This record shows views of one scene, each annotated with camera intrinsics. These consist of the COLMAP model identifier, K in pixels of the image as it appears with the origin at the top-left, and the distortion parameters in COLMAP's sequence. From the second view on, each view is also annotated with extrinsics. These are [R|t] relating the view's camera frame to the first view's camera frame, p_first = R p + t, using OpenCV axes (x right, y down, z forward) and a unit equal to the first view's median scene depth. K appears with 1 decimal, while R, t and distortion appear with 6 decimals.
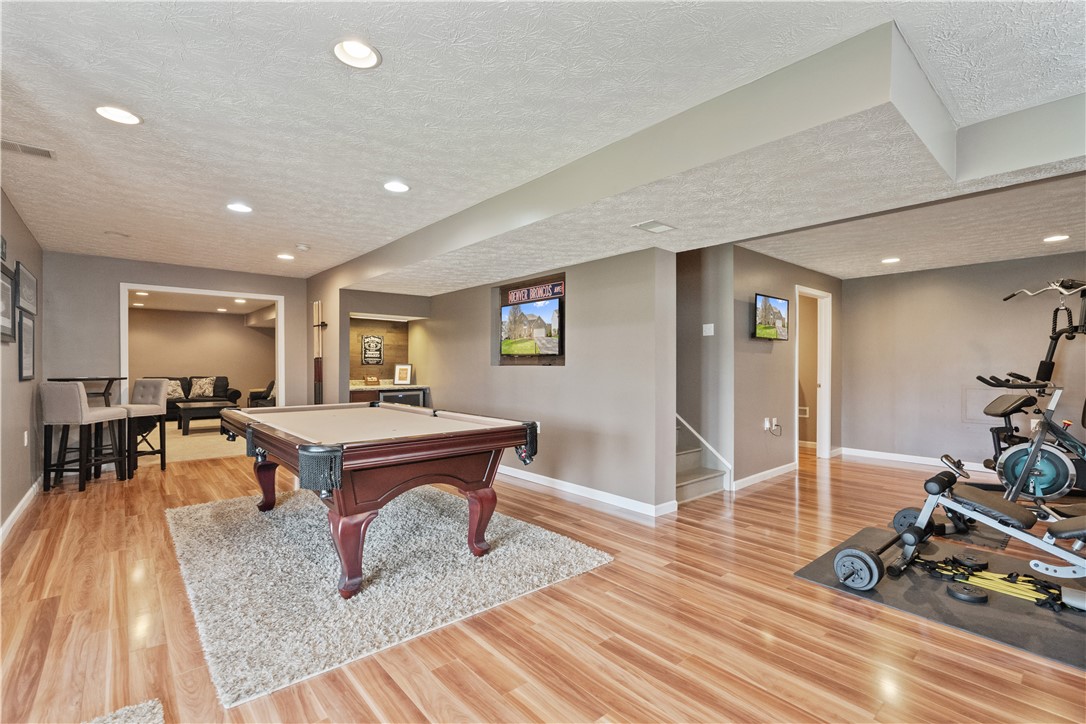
lens RADIAL K [[490.1, 0, 547.7], [0, 490.1, 361.4], [0, 0, 1]] dist [-0.000429, -0.000193]
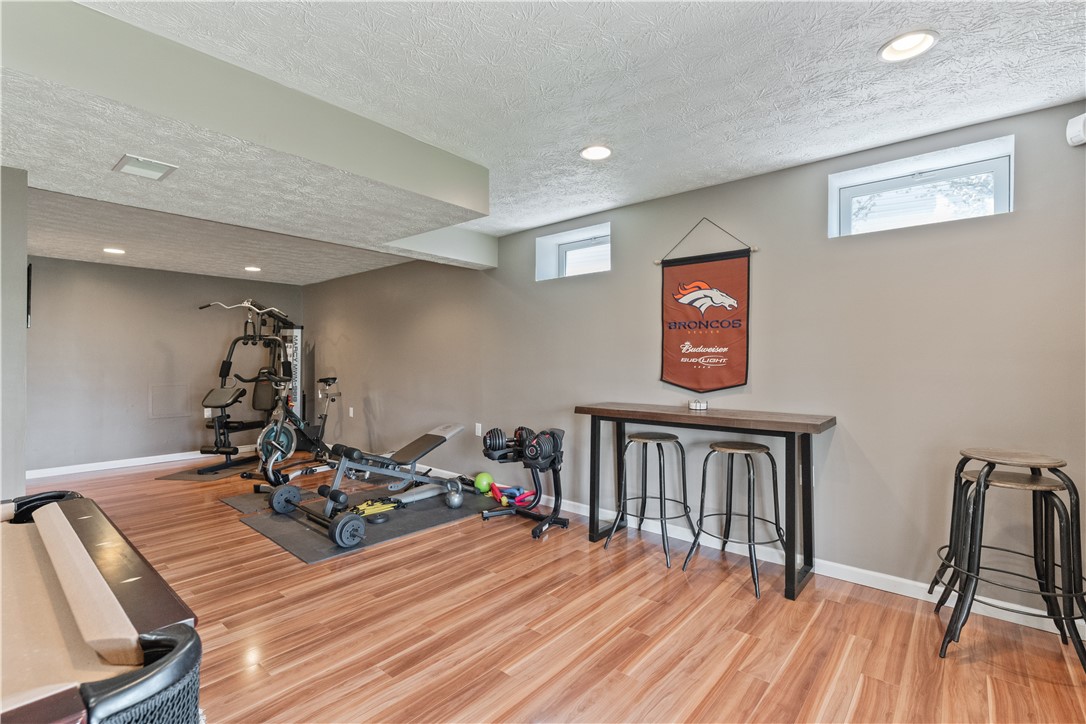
lens RADIAL K [[490.1, 0, 547.7], [0, 490.1, 361.4], [0, 0, 1]] dist [-0.000429, -0.000193]
pose [[-0.143476, -0.002602, 0.989650, -0.574101], [-0.007531, 0.999970, 0.001537, -0.011760], [-0.989625, -0.007233, -0.143492, 0.578083]]
